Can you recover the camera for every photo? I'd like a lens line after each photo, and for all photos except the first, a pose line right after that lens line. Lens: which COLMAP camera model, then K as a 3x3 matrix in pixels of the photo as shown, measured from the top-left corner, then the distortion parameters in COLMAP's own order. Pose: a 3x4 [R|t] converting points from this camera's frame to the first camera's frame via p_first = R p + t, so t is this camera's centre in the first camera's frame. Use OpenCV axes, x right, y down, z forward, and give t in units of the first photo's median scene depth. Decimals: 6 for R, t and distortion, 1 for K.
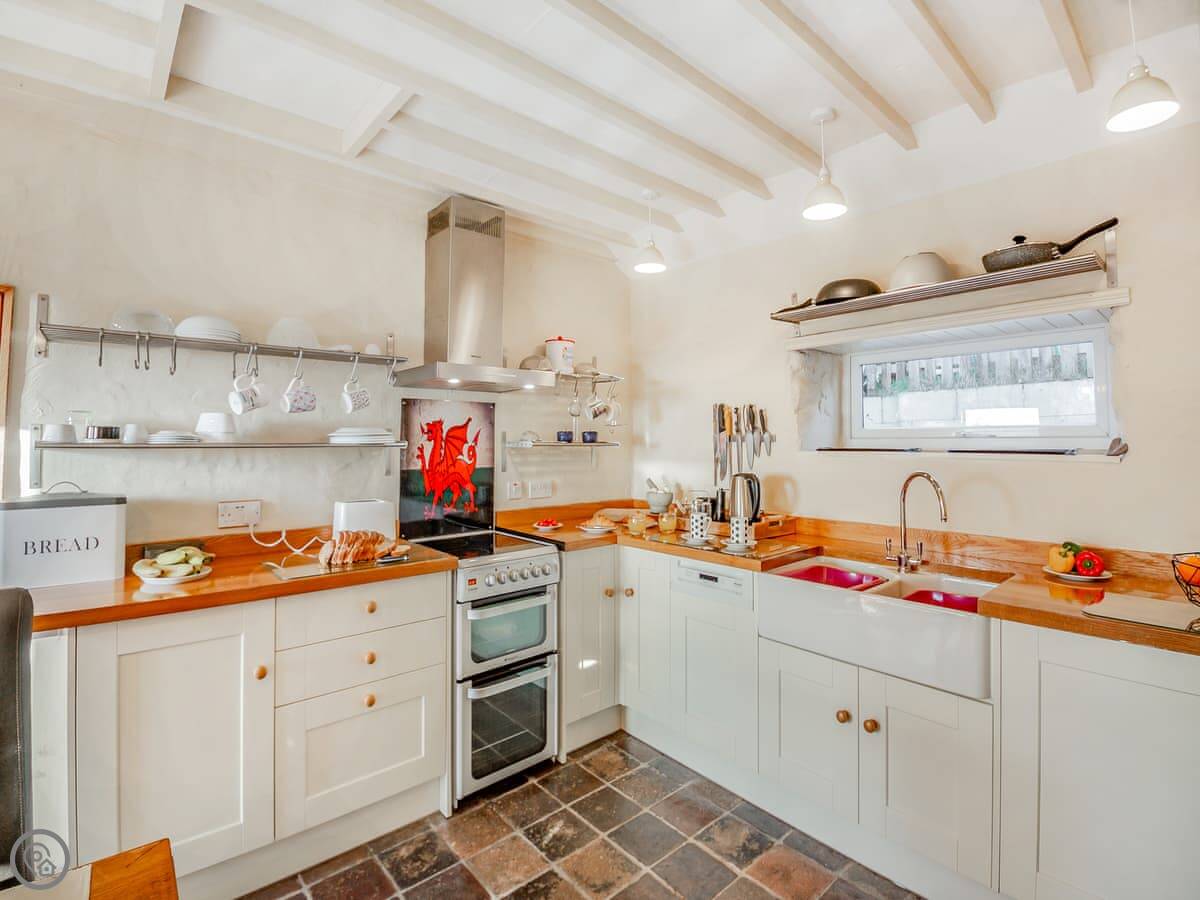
lens RADIAL K [[556.8, 0, 600.0], [0, 556.8, 450.0], [0, 0, 1]] dist [-0.031689, -0.001028]
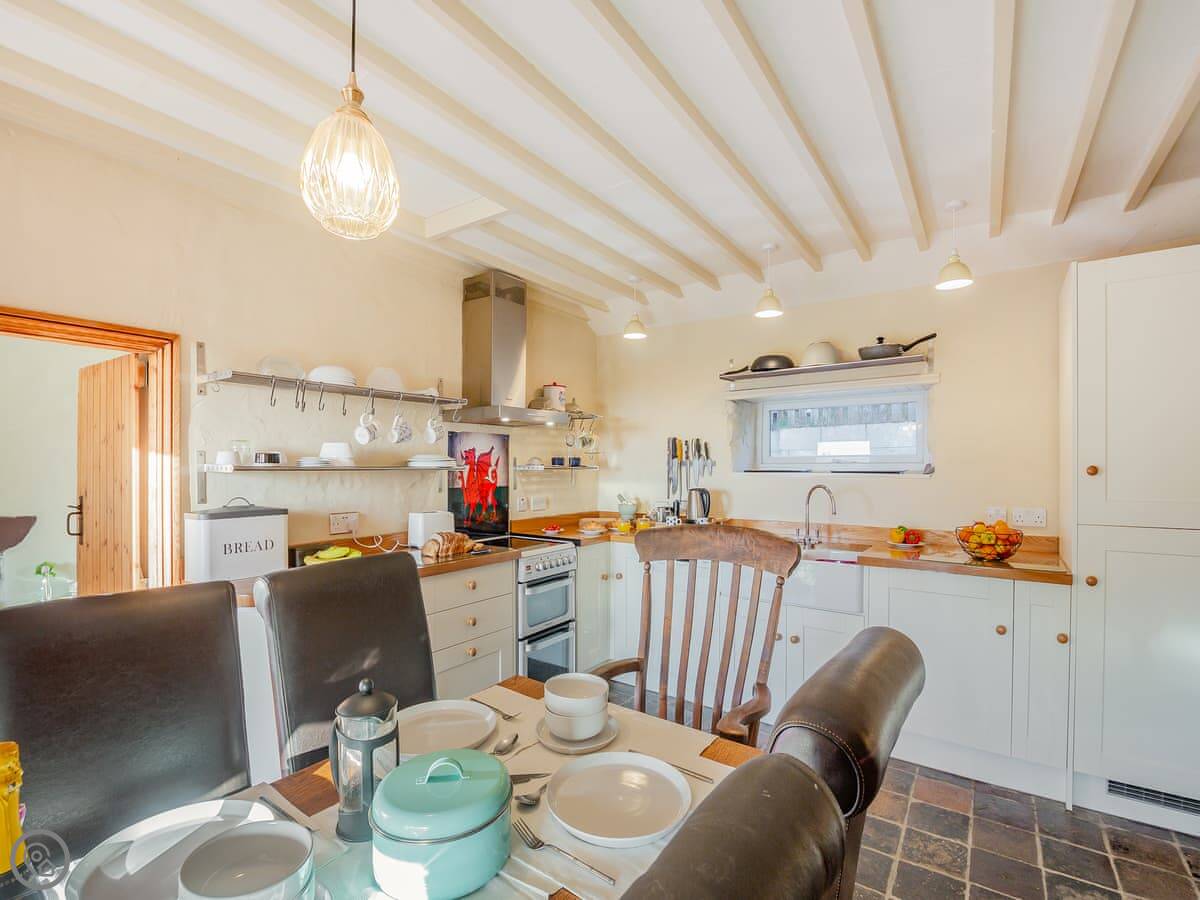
lens RADIAL K [[559.8, 0, 599.1], [0, 559.8, 508.7], [0, 0, 1]] dist [-0.001925, -0.000319]
pose [[0.969366, -0.018587, 0.244916, -0.338449], [0.003590, 0.998098, 0.061537, 0.005758], [-0.245594, -0.058772, 0.967590, -0.320446]]
